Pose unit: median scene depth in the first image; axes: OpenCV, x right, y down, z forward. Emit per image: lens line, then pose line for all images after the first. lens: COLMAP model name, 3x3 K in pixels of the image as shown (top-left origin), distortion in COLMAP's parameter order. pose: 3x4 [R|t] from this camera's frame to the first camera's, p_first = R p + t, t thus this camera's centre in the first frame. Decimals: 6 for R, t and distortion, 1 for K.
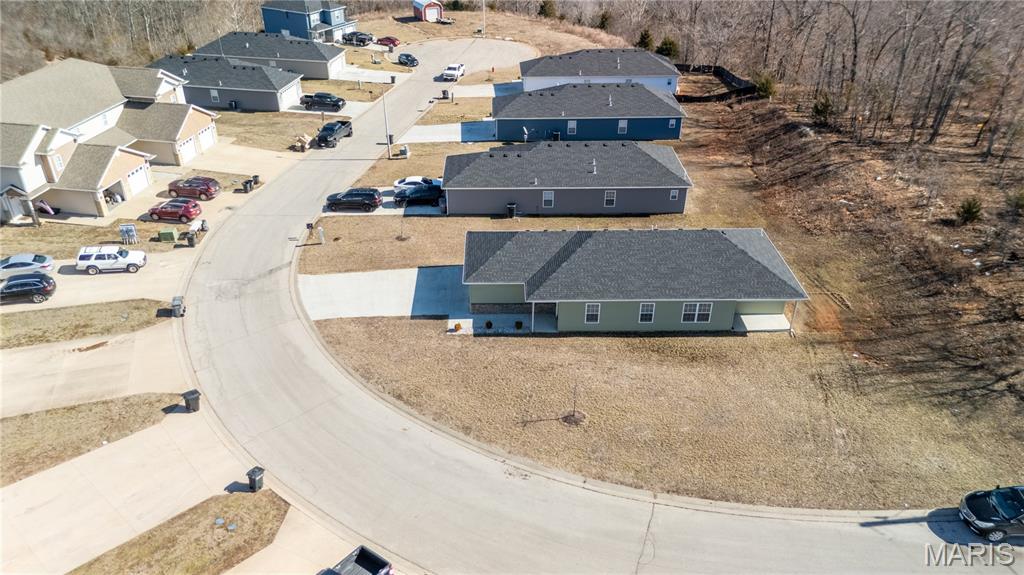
lens RADIAL K [[760.8, 0, 512.0], [0, 760.8, 287.5], [0, 0, 1]] dist [0.077984, -0.073332]
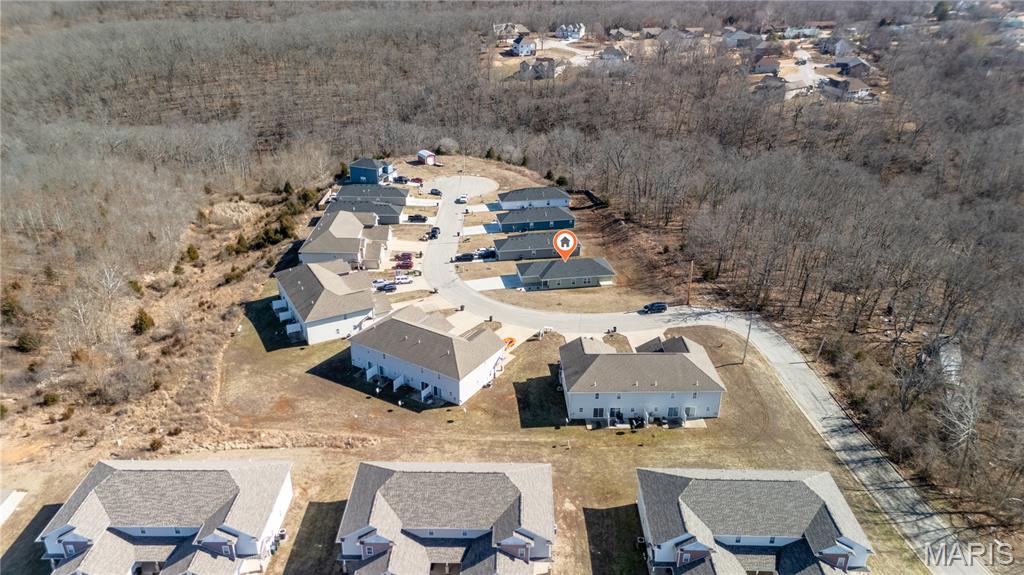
lens RADIAL K [[760.8, 0, 512.0], [0, 760.8, 287.5], [0, 0, 1]] dist [0.077984, -0.073332]
pose [[0.986824, -0.064738, 0.148282, -0.461569], [0.077375, 0.993698, -0.081102, 0.236918], [-0.142097, 0.091506, 0.985614, -1.785654]]
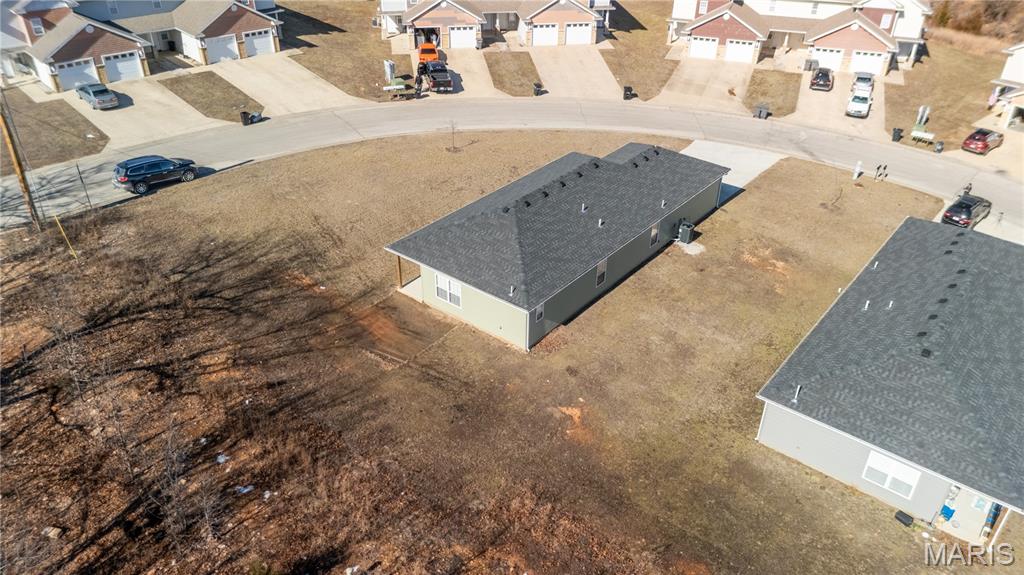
lens RADIAL K [[760.8, 0, 512.0], [0, 760.8, 287.5], [0, 0, 1]] dist [0.077984, -0.073332]
pose [[-0.645150, 0.399186, -0.651484, 0.622612], [-0.400030, 0.549987, 0.733137, -0.461041], [0.650966, 0.733597, -0.195138, 0.925607]]
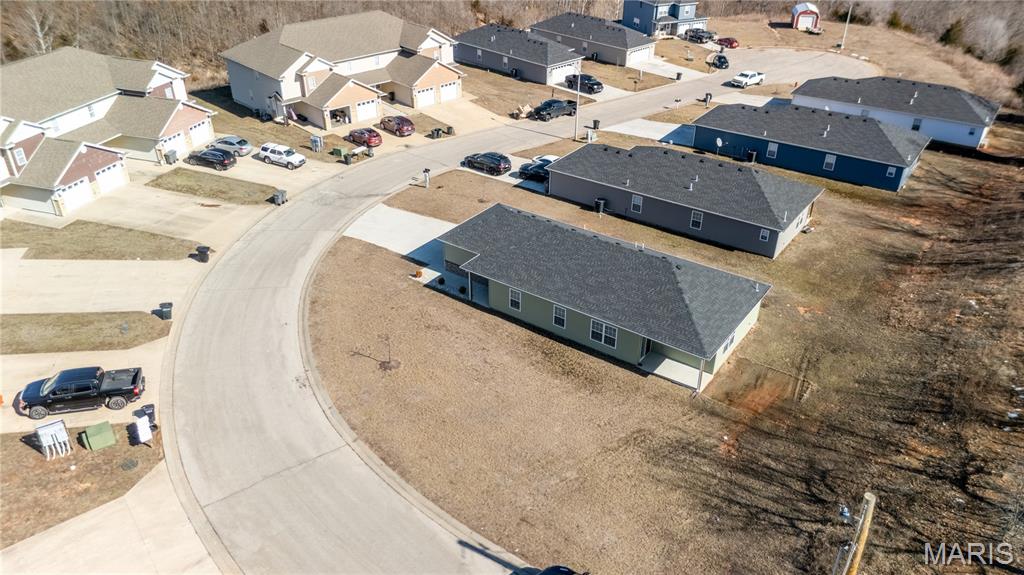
lens RADIAL K [[760.8, 0, 512.0], [0, 760.8, 287.5], [0, 0, 1]] dist [0.077984, -0.073332]
pose [[0.799271, 0.309179, -0.515338, 0.453655], [-0.308858, 0.946927, 0.089084, -0.051842], [0.515530, 0.087964, 0.852344, 0.090853]]
